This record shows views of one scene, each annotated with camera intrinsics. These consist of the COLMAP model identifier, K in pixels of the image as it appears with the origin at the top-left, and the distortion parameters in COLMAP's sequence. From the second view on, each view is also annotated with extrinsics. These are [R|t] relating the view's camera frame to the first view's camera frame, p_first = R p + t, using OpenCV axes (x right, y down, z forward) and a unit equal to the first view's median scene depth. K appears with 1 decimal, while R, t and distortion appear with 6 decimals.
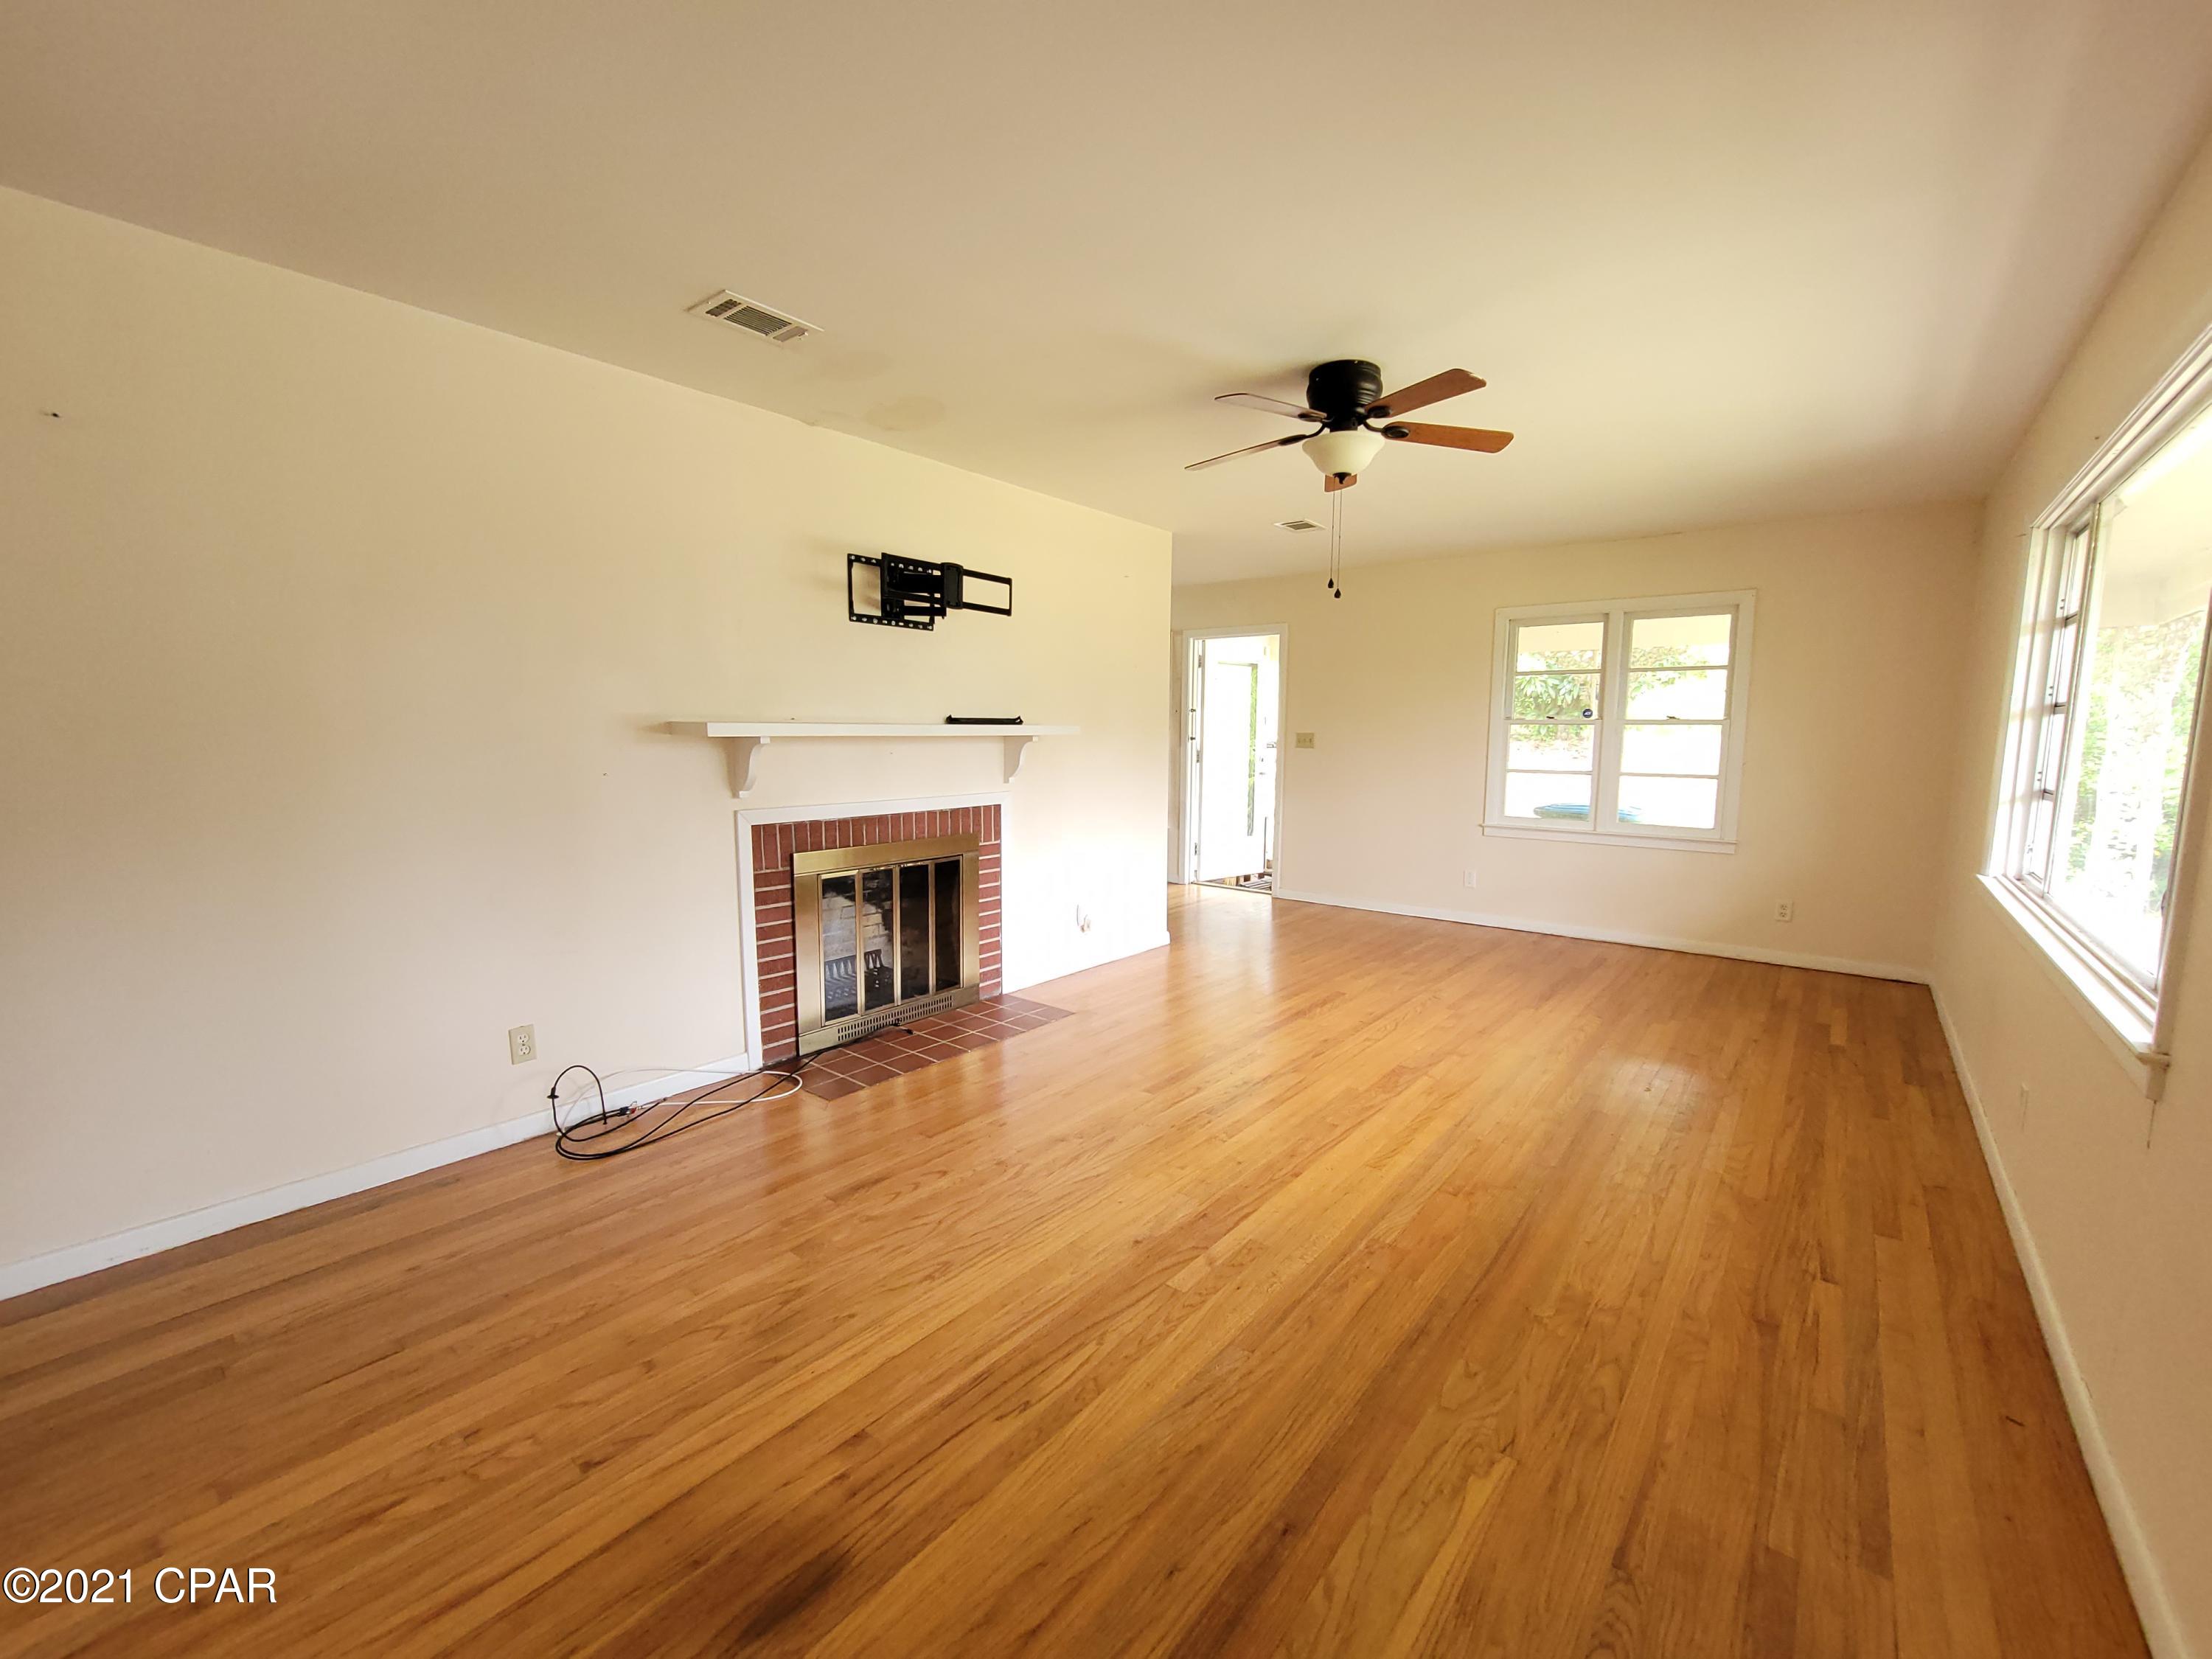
lens RADIAL K [[905.3, 0, 1126.0], [0, 905.3, 839.9], [0, 0, 1]] dist [-0.009668, 0.001800]
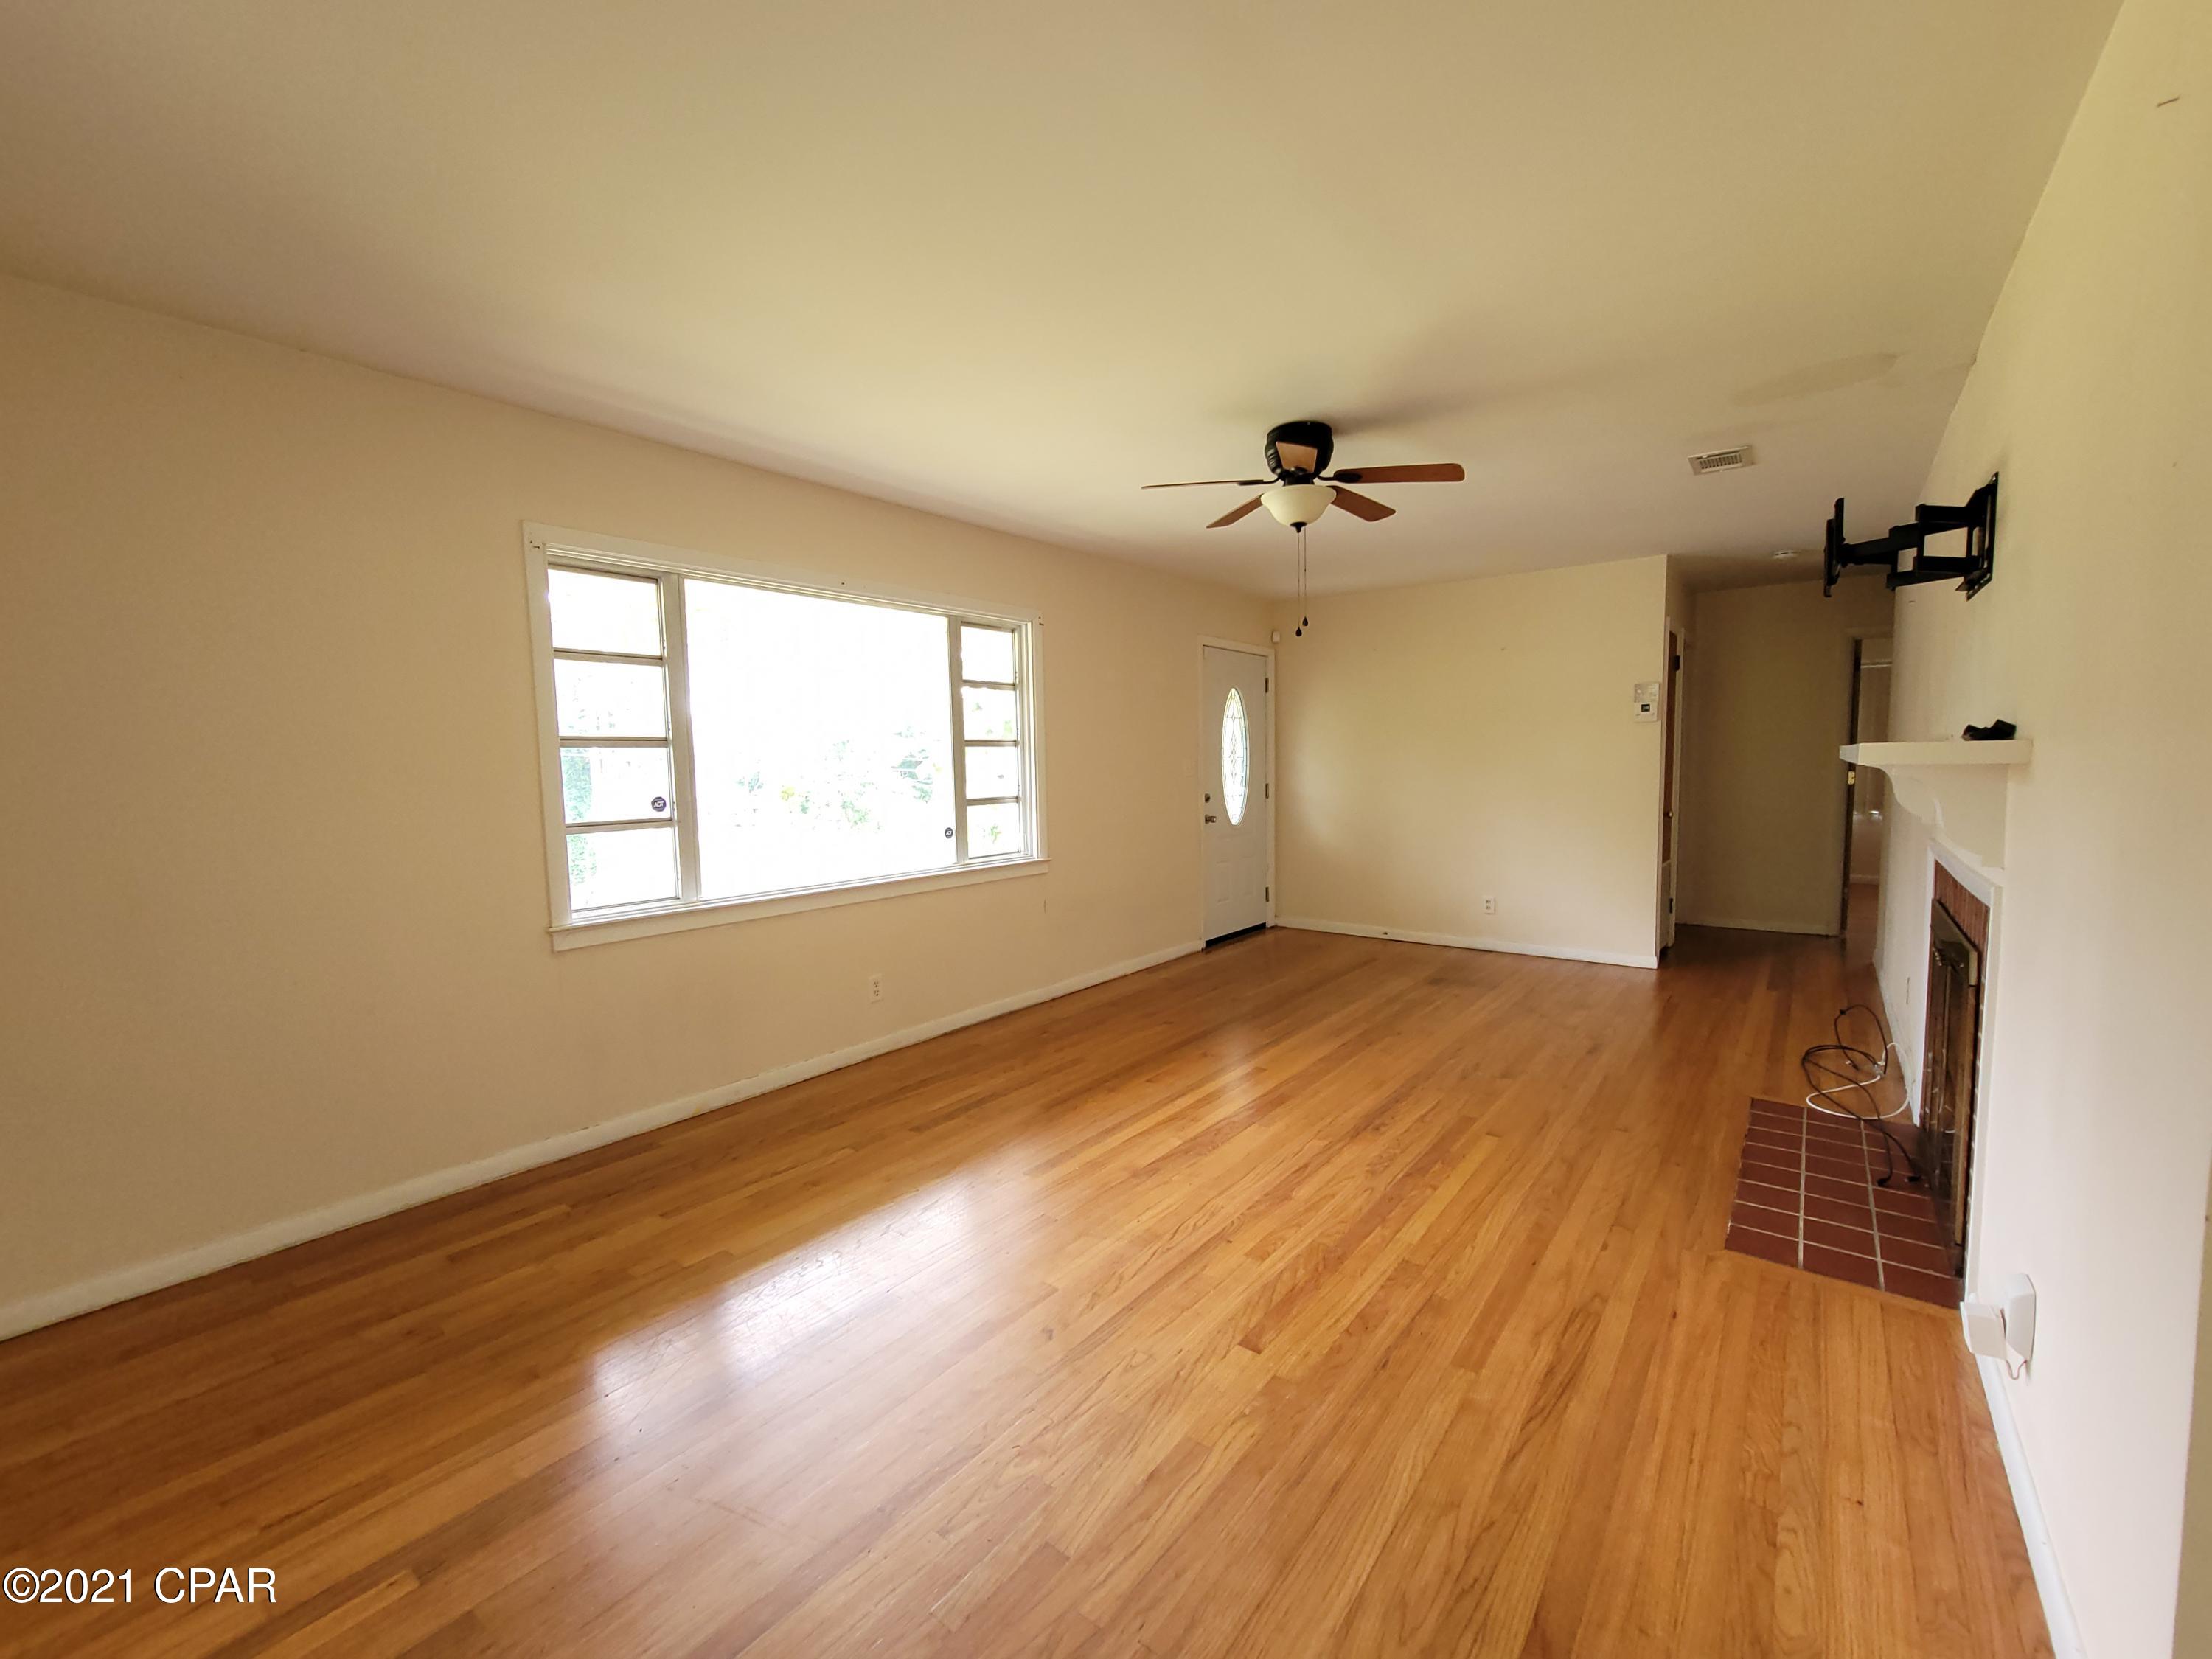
lens RADIAL K [[905.3, 0, 1129.8], [0, 905.3, 821.8], [0, 0, 1]] dist [-0.009668, 0.001800]
pose [[-0.999721, 0.013181, -0.019625, 0.354940], [0.009236, 0.981926, 0.189037, -0.199137], [0.021762, 0.188803, -0.981774, 1.636942]]
